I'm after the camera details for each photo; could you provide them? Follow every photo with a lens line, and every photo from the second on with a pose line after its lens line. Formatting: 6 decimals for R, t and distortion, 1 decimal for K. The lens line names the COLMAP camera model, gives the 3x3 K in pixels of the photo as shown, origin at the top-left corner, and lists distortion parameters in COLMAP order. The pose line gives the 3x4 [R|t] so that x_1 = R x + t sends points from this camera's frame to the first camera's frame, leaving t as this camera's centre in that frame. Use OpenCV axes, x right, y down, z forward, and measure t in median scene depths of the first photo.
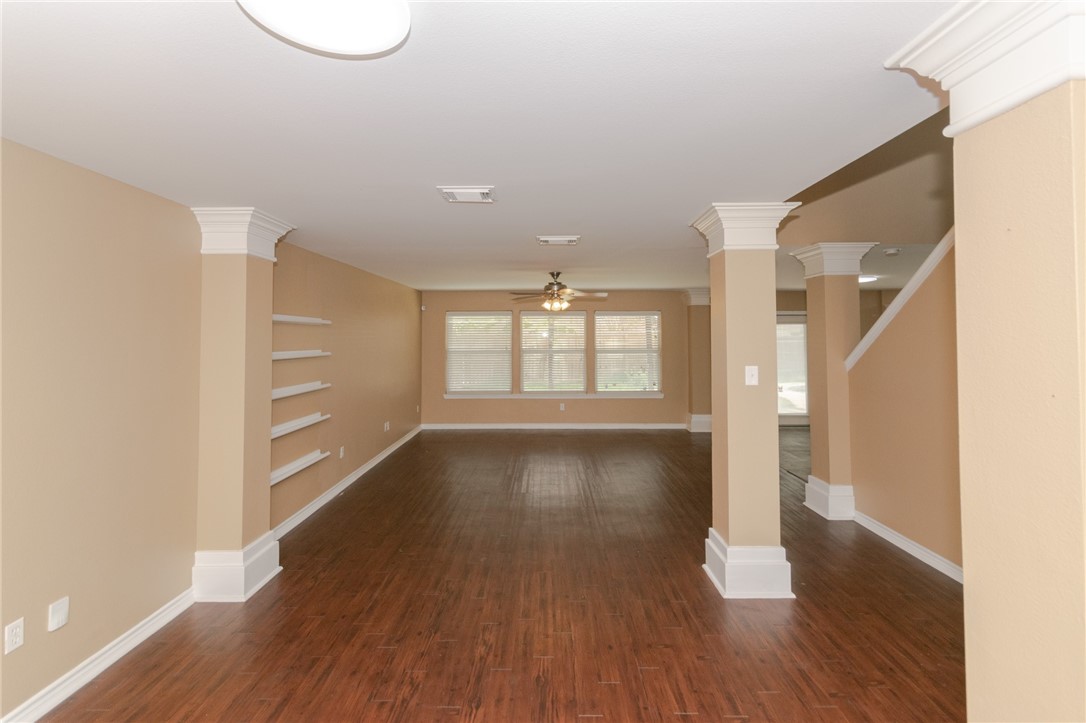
lens RADIAL K [[497.5, 0, 609.0], [0, 497.5, 309.3], [0, 0, 1]] dist [-0.001951, 0.006333]
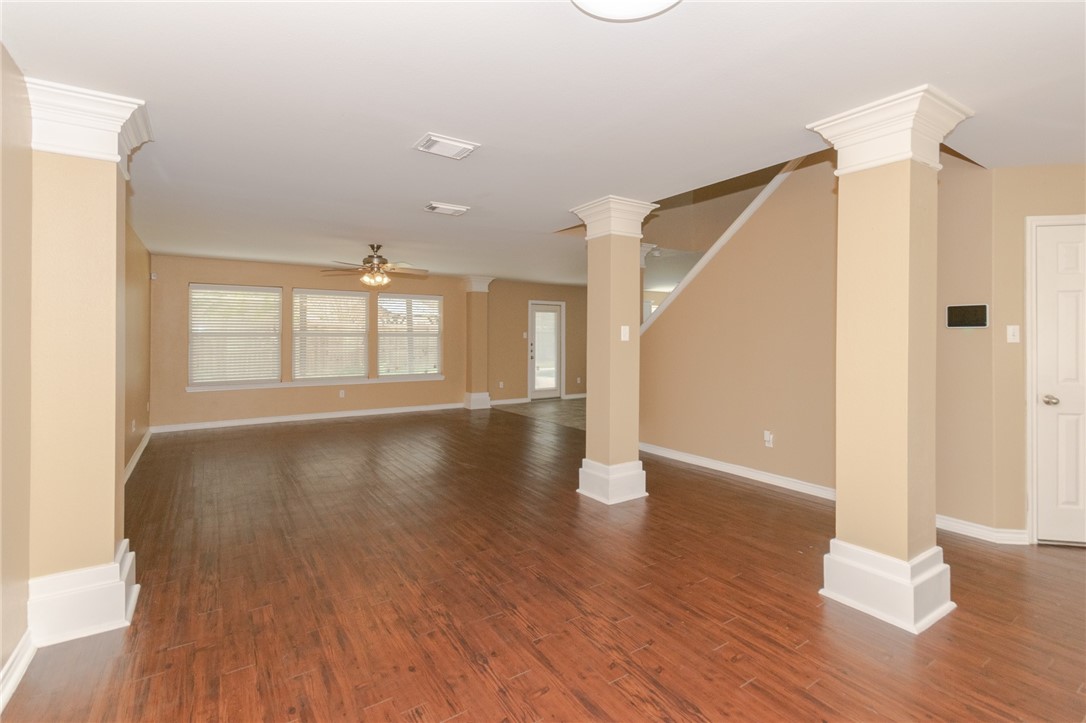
lens RADIAL K [[505.5, 0, 542.3], [0, 505.5, 335.3], [0, 0, 1]] dist [0.003353, 0.000653]
pose [[0.827565, 0.006495, 0.561333, -0.386705], [-0.024421, 0.999403, 0.024441, 0.067481], [-0.560839, -0.033934, 0.827229, 0.016124]]
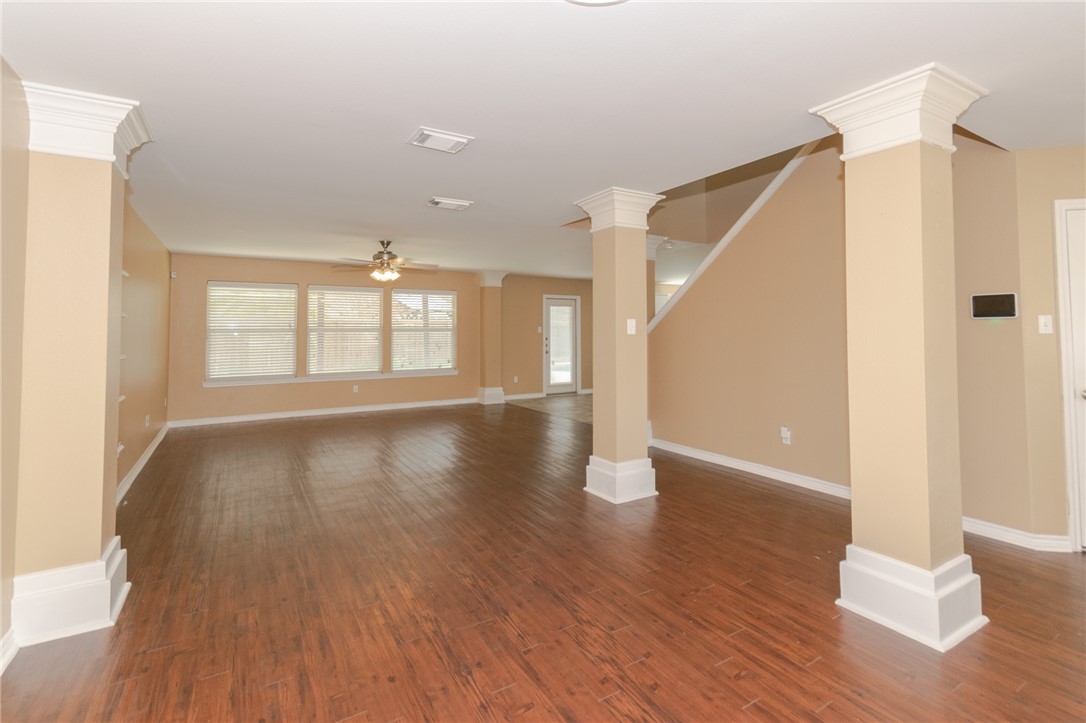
lens RADIAL K [[499.7, 0, 545.8], [0, 499.7, 313.2], [0, 0, 1]] dist [0.003386, 0.000184]
pose [[0.853273, 0.018537, 0.521135, -0.345709], [-0.016690, 0.999827, -0.008237, 0.068506], [-0.521197, -0.001669, 0.853435, 0.013207]]
